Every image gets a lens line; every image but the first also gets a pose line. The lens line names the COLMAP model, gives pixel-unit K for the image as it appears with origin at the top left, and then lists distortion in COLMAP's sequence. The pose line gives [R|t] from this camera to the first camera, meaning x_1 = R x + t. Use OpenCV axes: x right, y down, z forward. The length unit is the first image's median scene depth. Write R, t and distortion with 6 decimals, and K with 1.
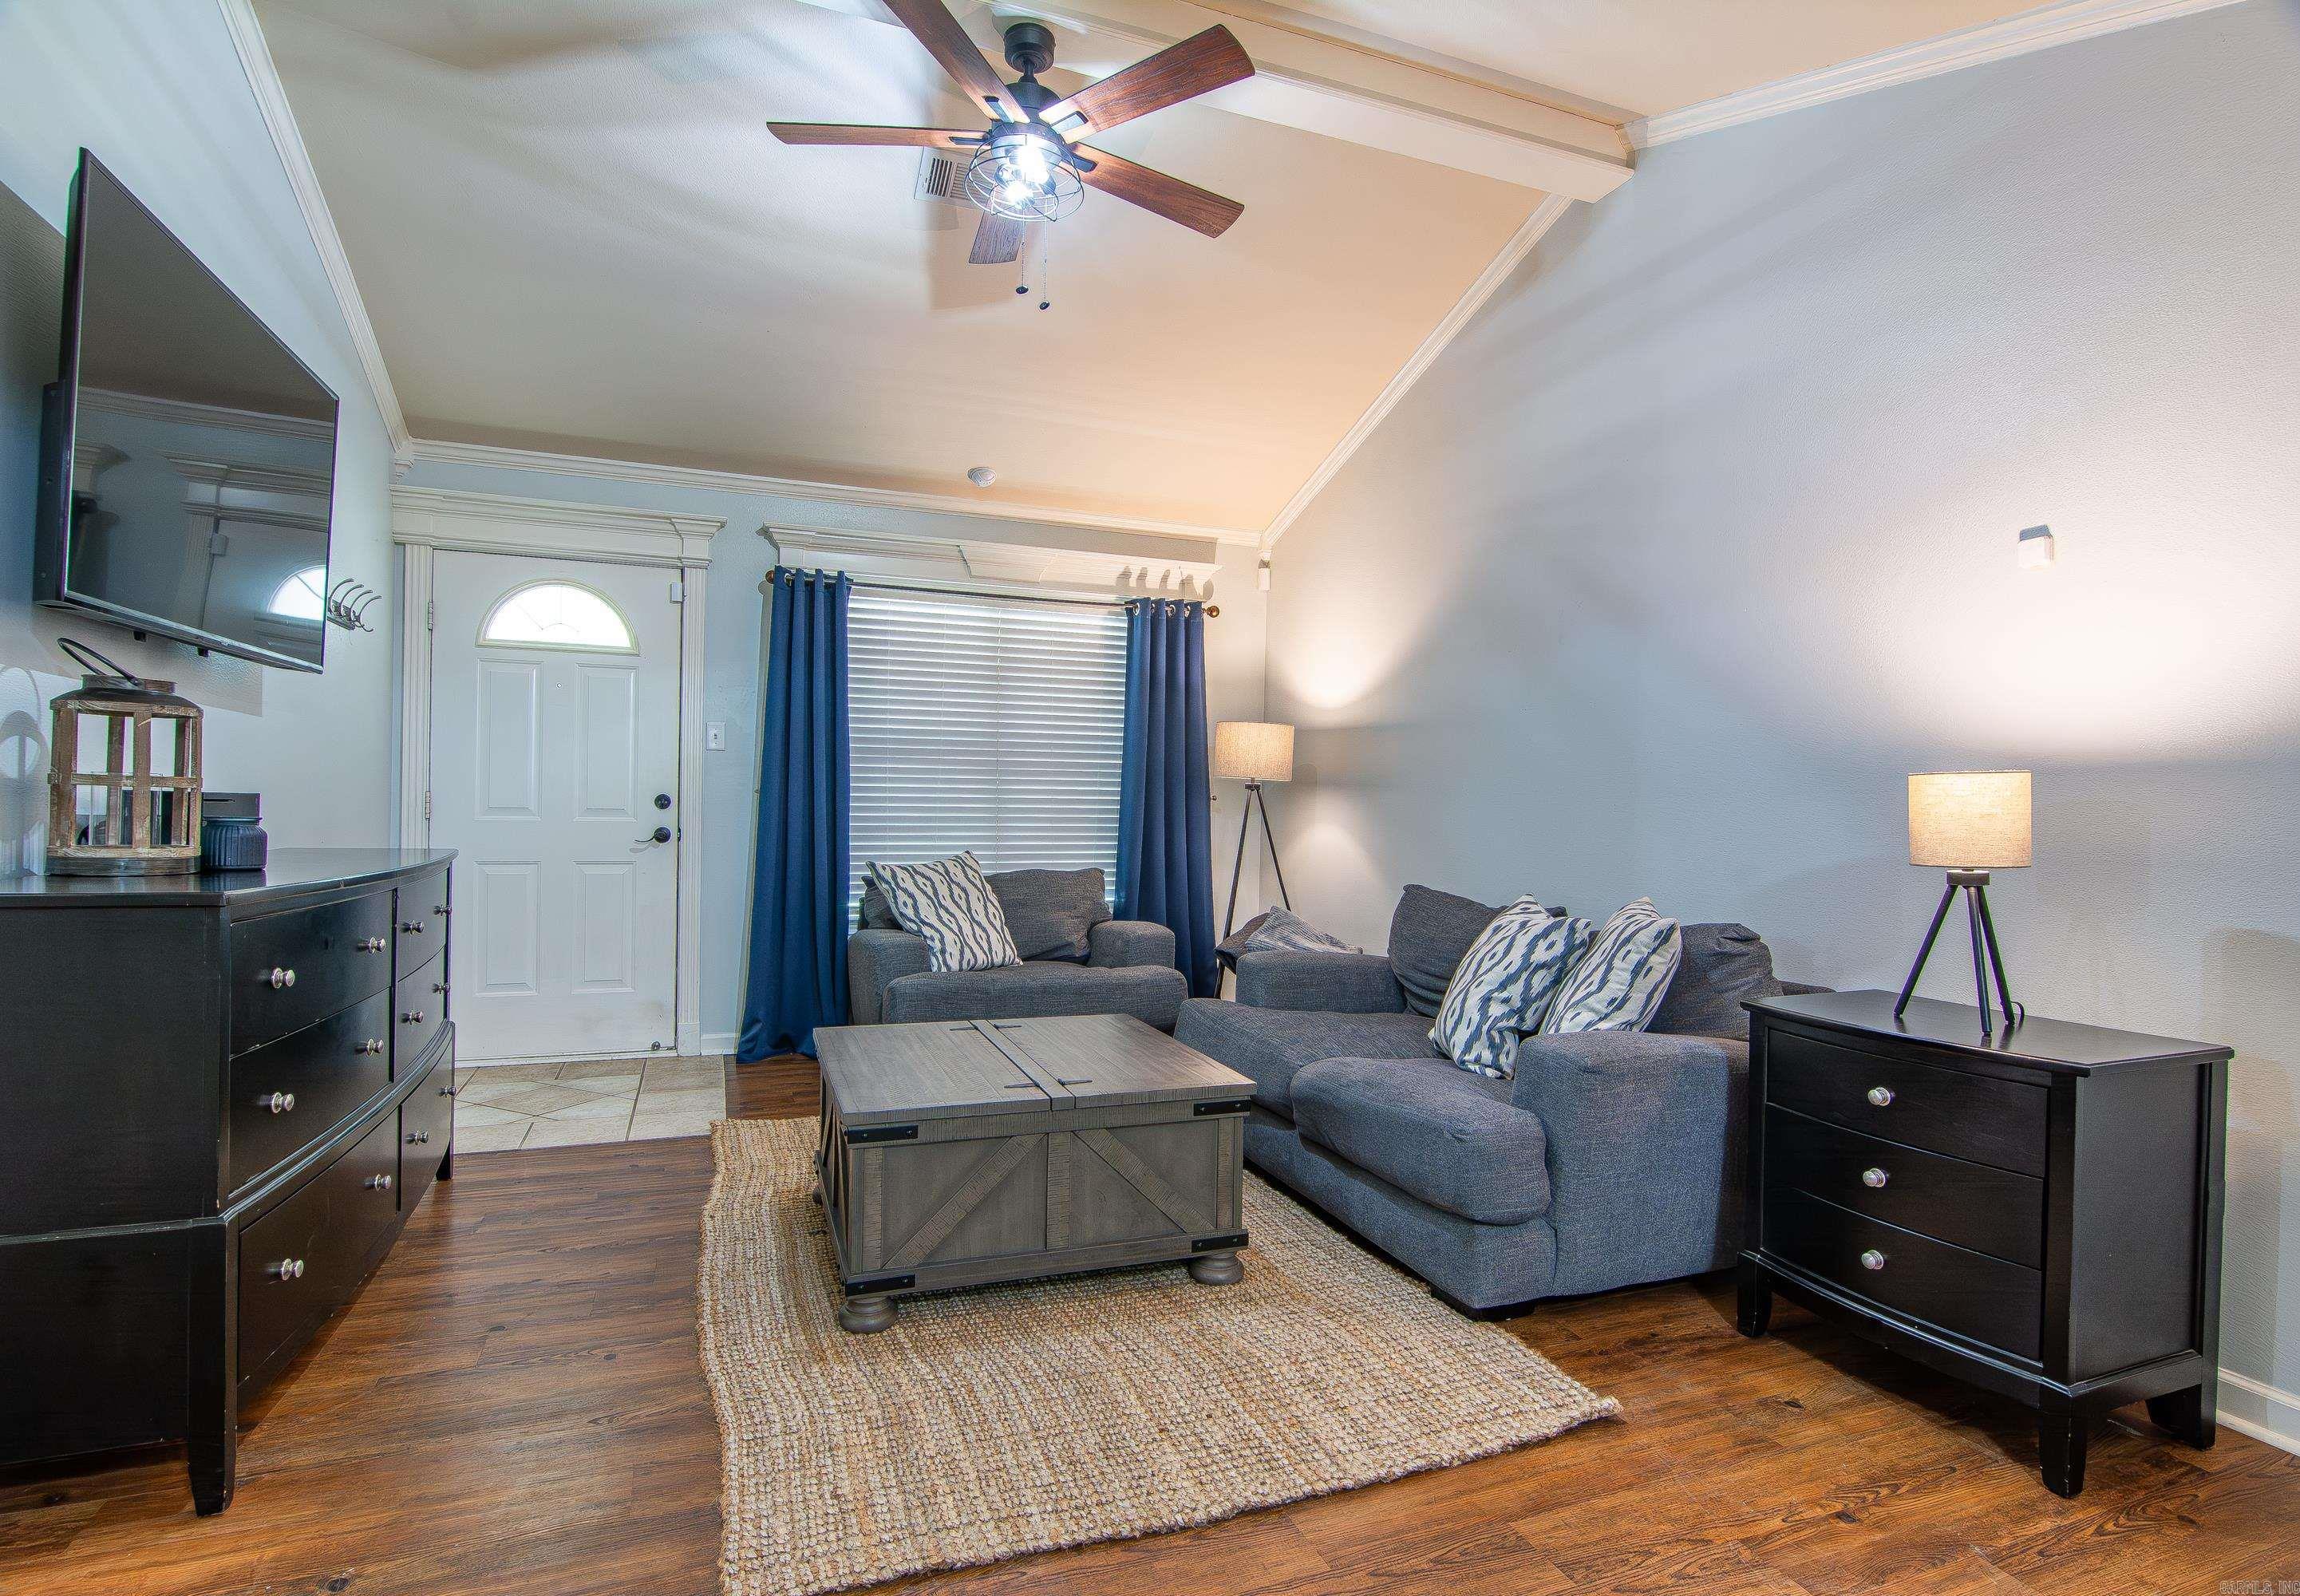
lens RADIAL K [[1152.9, 0, 1185.7], [0, 1152.9, 787.0], [0, 0, 1]] dist [-0.007194, -0.005436]
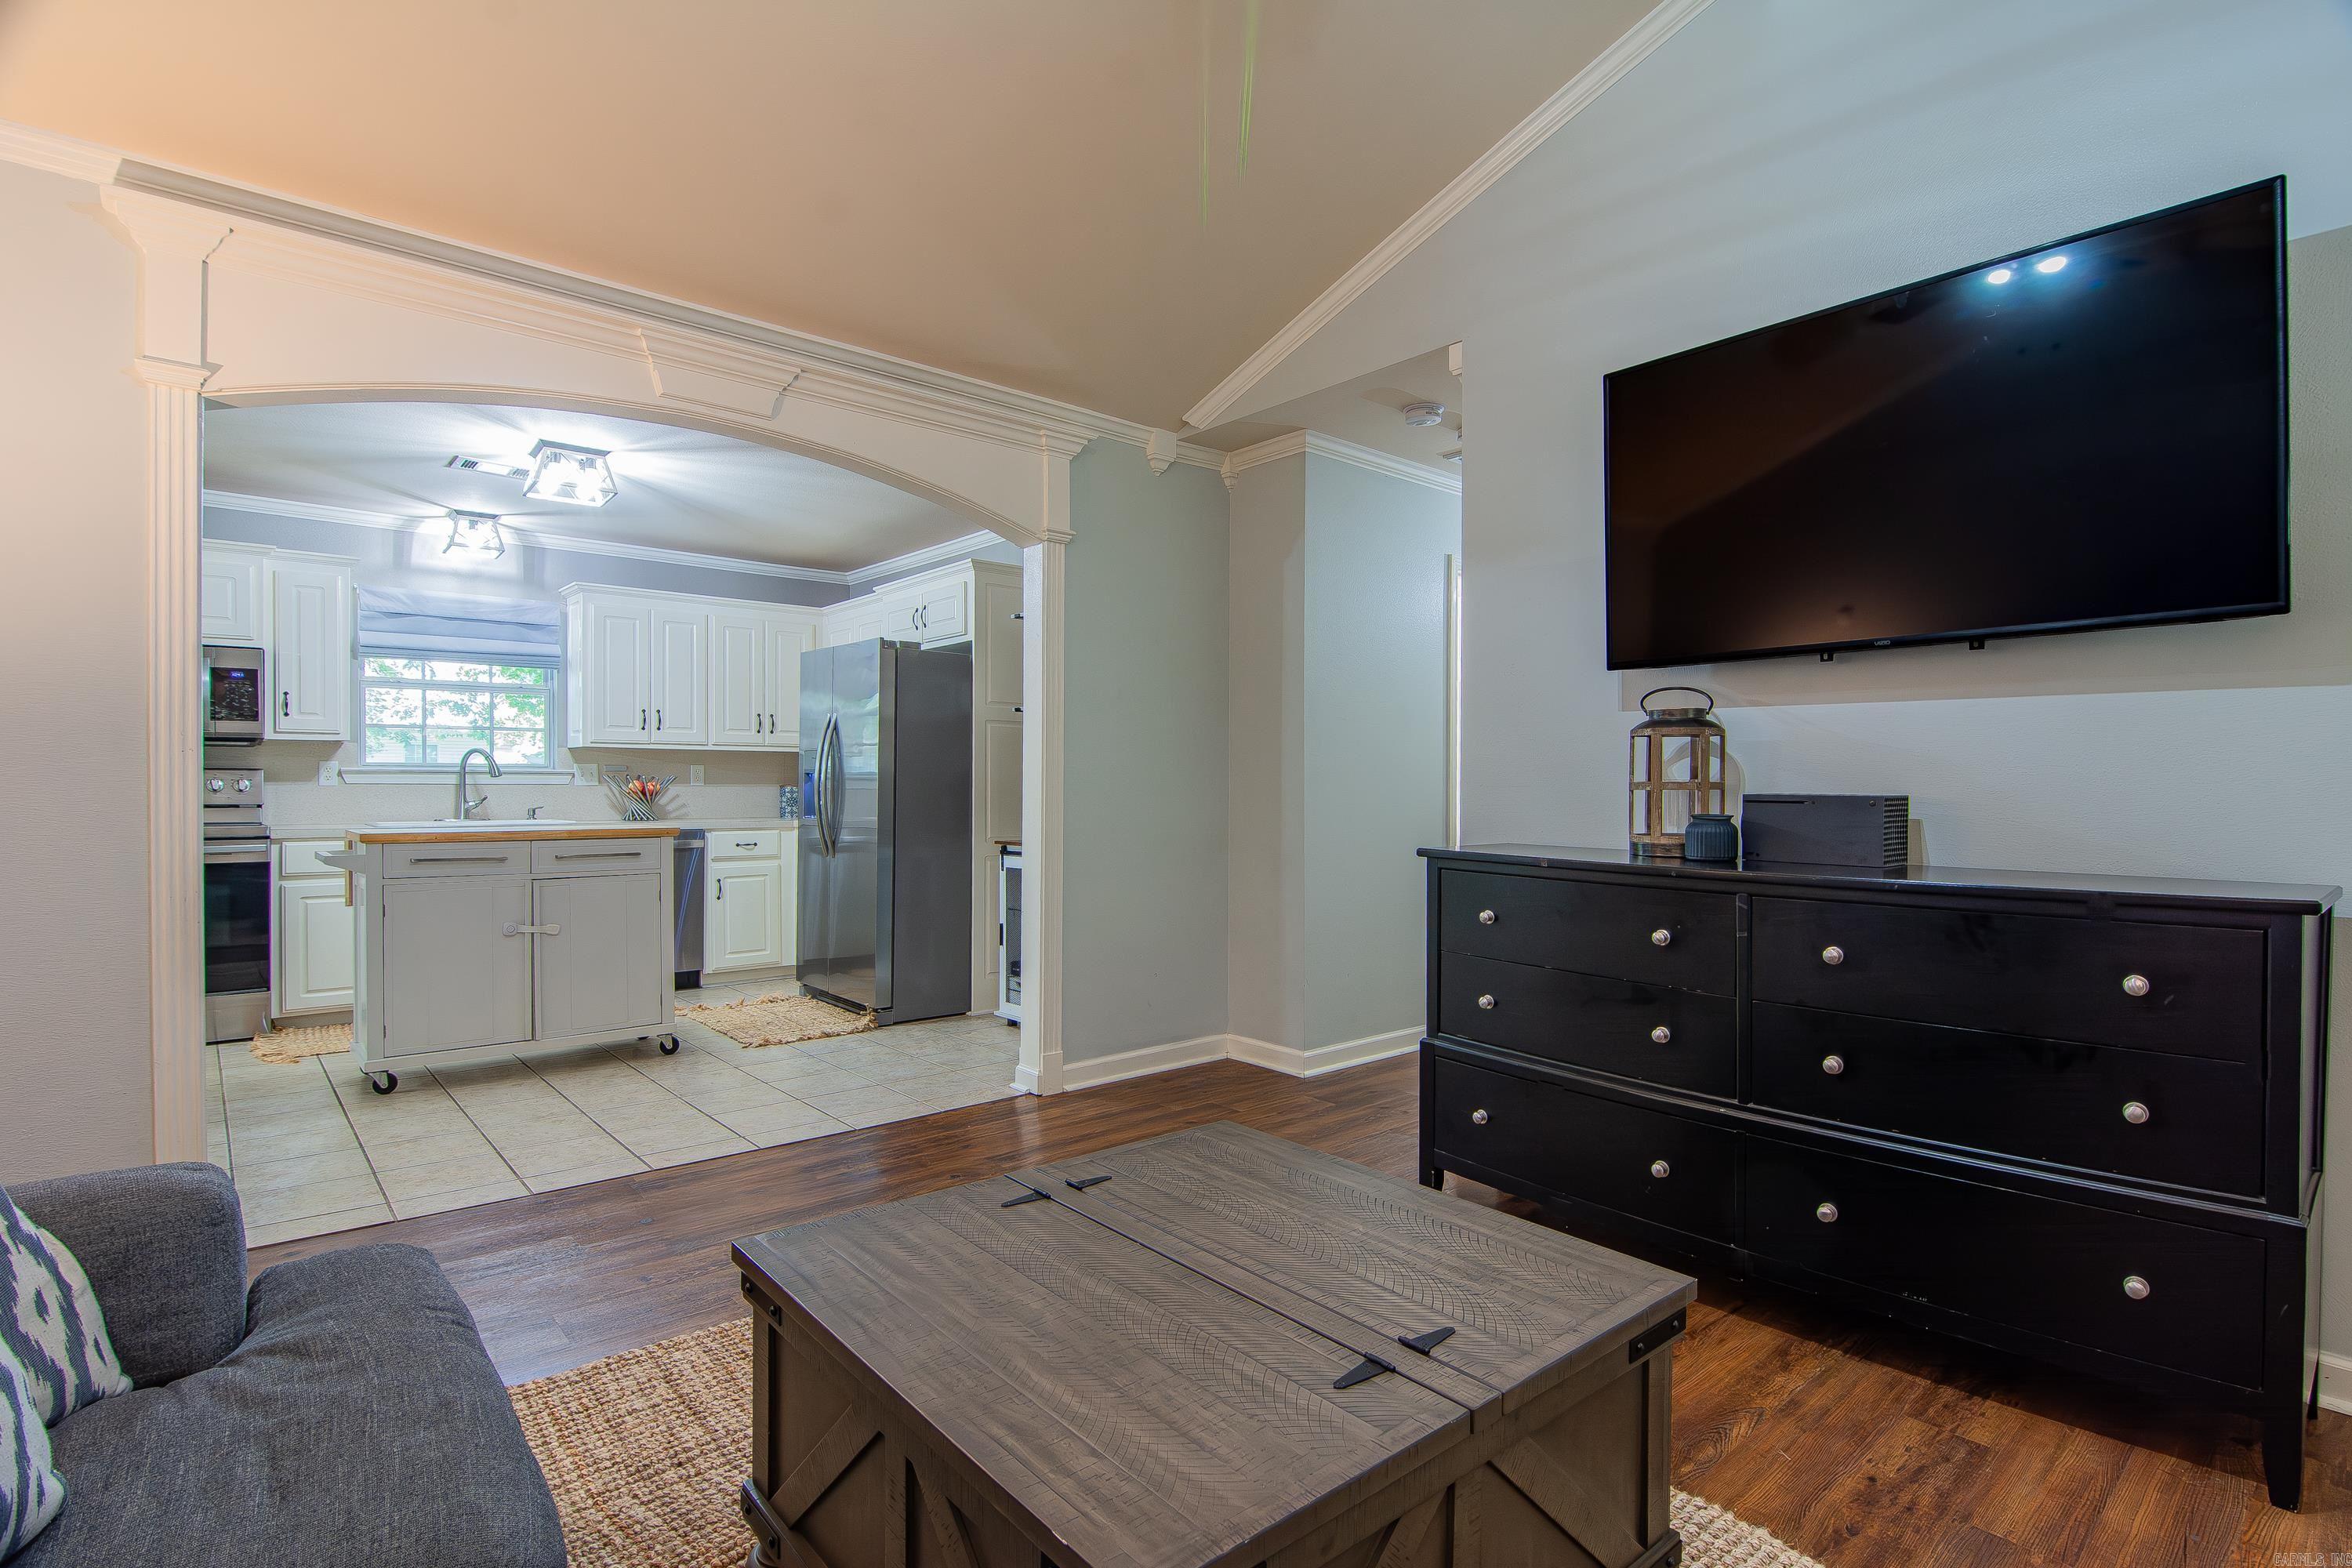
lens RADIAL K [[1154.9, 0, 1205.5], [0, 1154.9, 795.5], [0, 0, 1]] dist [-0.007564, -0.004485]
pose [[-0.943314, -0.021833, -0.331182, 0.013868], [-0.018599, 0.999743, -0.012931, 0.015547], [0.331379, -0.006038, -0.943478, 0.959889]]
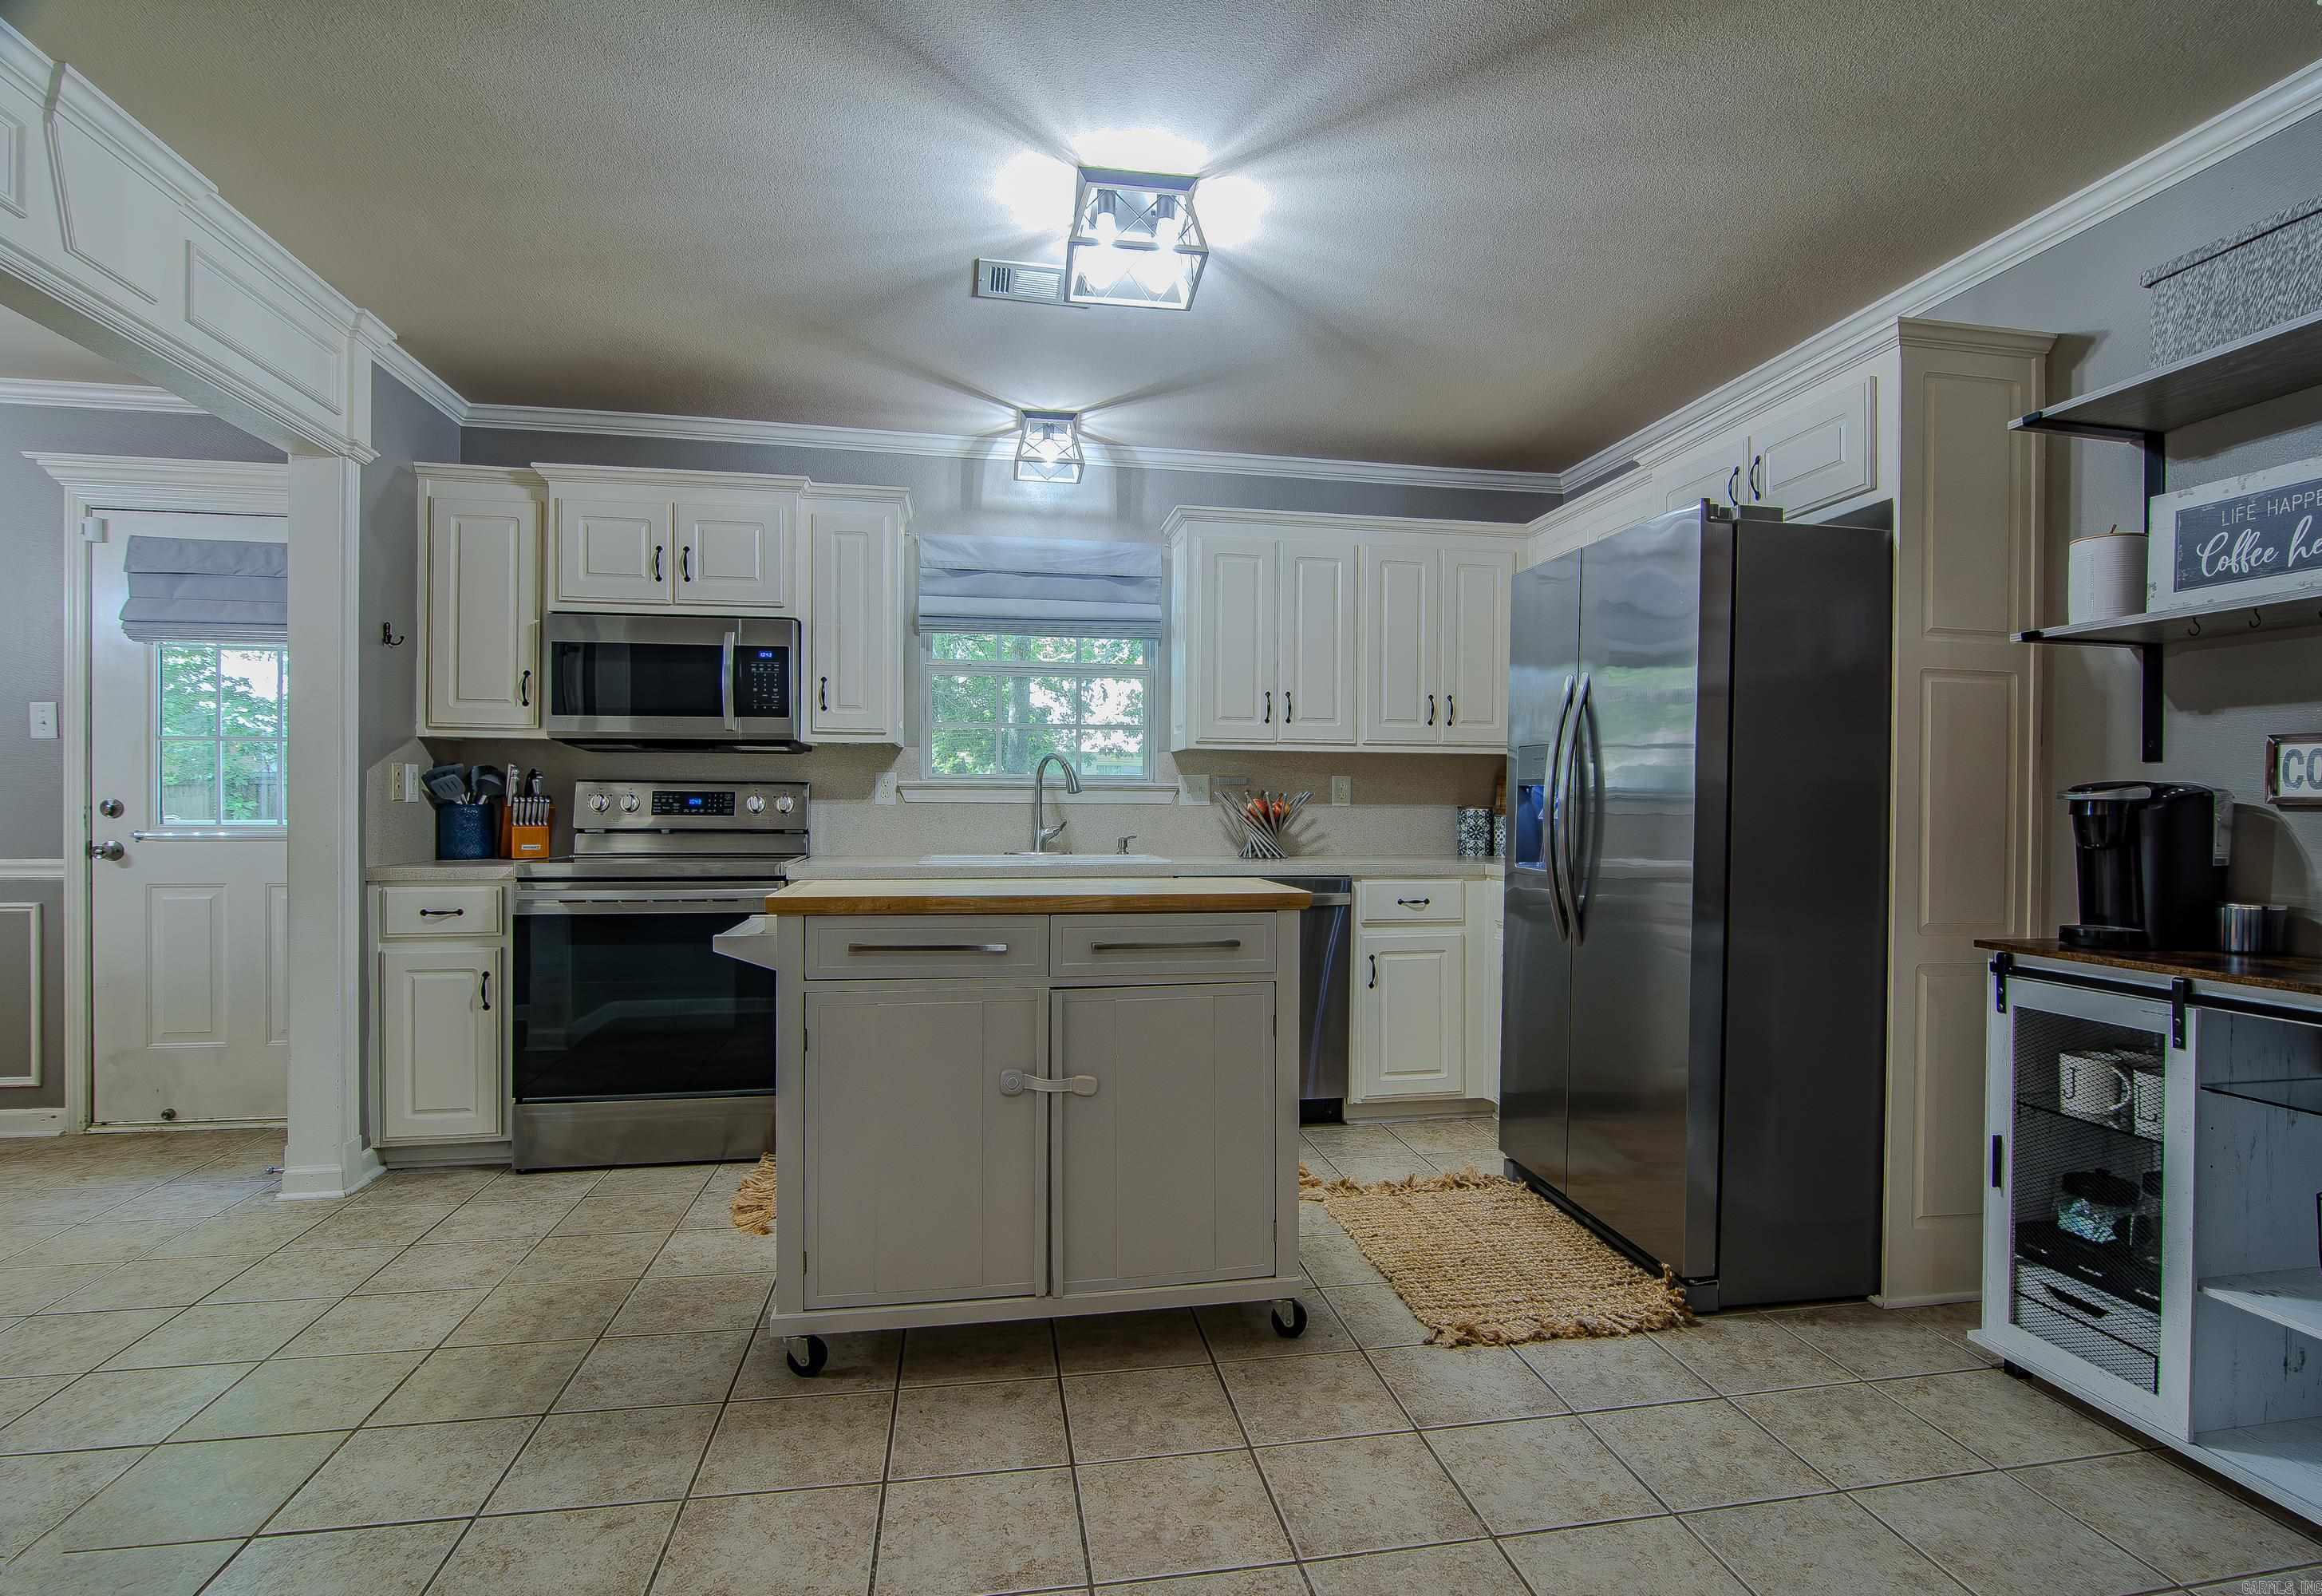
lens RADIAL K [[1164.0, 0, 1195.6], [0, 1164.0, 810.3], [0, 0, 1]] dist [-0.007194, -0.005436]
pose [[-0.979922, -0.030459, 0.197042, 0.064360], [-0.031592, 0.999497, -0.002606, 0.005631], [-0.196863, -0.008779, -0.980392, 0.357237]]
